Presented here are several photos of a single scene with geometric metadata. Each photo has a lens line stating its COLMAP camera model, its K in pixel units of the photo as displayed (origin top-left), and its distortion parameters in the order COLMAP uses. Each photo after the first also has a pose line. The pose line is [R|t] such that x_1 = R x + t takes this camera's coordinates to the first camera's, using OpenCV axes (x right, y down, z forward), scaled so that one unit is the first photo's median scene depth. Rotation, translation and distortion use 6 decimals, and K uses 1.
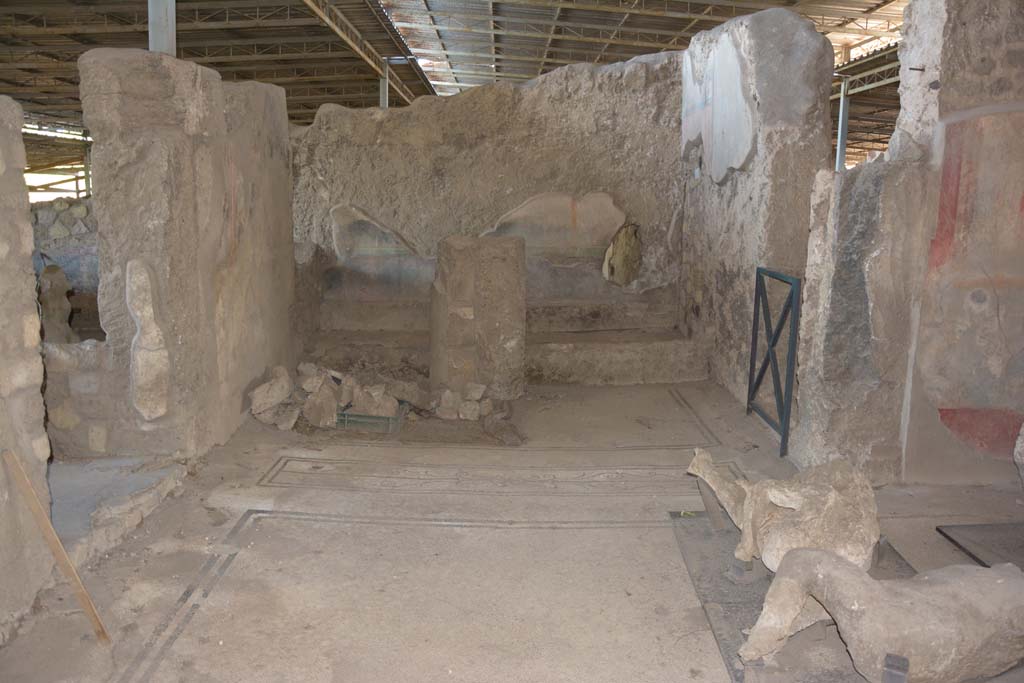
lens RADIAL K [[825.2, 0, 508.0], [0, 825.2, 344.8], [0, 0, 1]] dist [-0.141218, 0.116590]
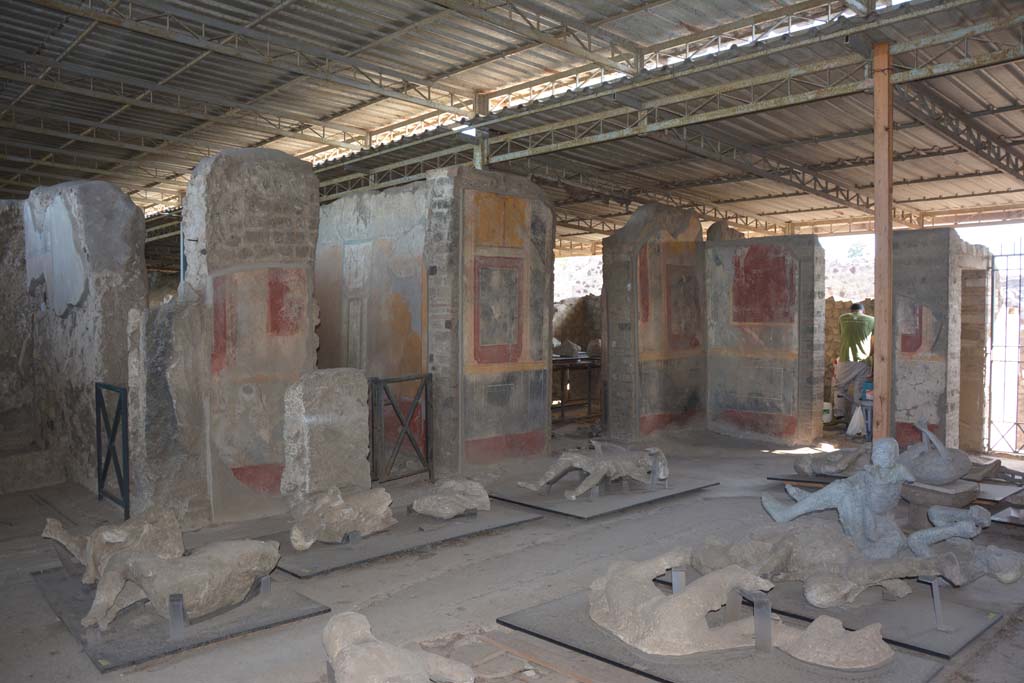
lens RADIAL K [[825.2, 0, 515.1], [0, 825.2, 346.7], [0, 0, 1]] dist [-0.141218, 0.116590]
pose [[0.738413, -0.042488, 0.673009, -0.047435], [0.135446, 0.987019, -0.086298, 0.044826], [-0.660606, 0.154880, 0.734583, -0.349750]]
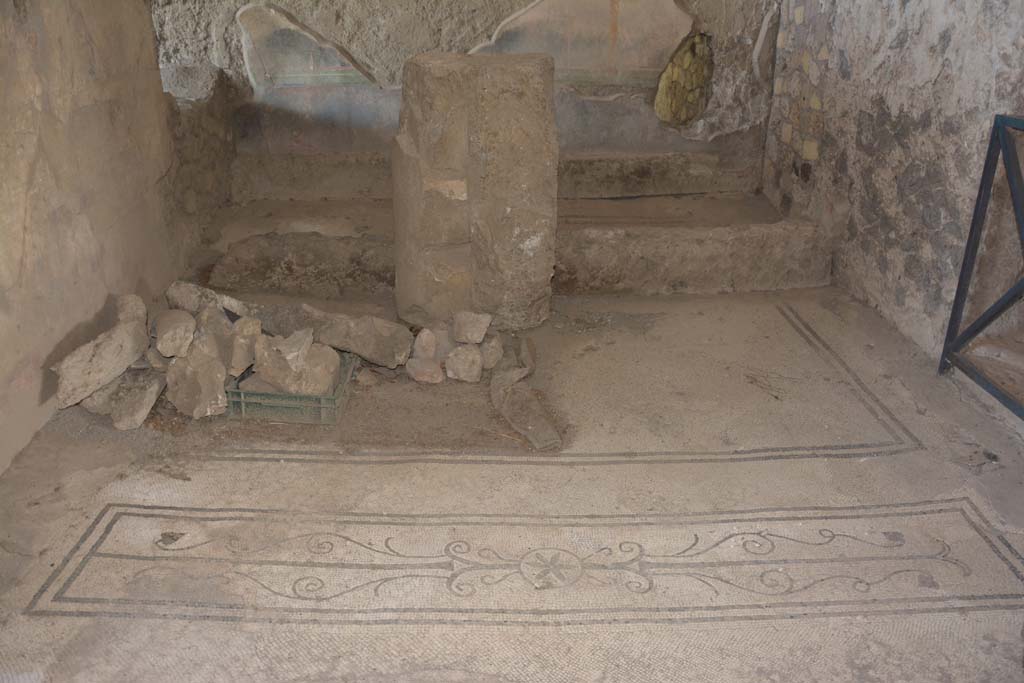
lens RADIAL K [[825.2, 0, 510.3], [0, 825.2, 344.5], [0, 0, 1]] dist [-0.141218, 0.116590]
pose [[0.999619, -0.012624, 0.024537, -0.029481], [0.007152, 0.977351, 0.211505, -0.058897], [-0.026652, -0.211249, 0.977069, 0.454422]]
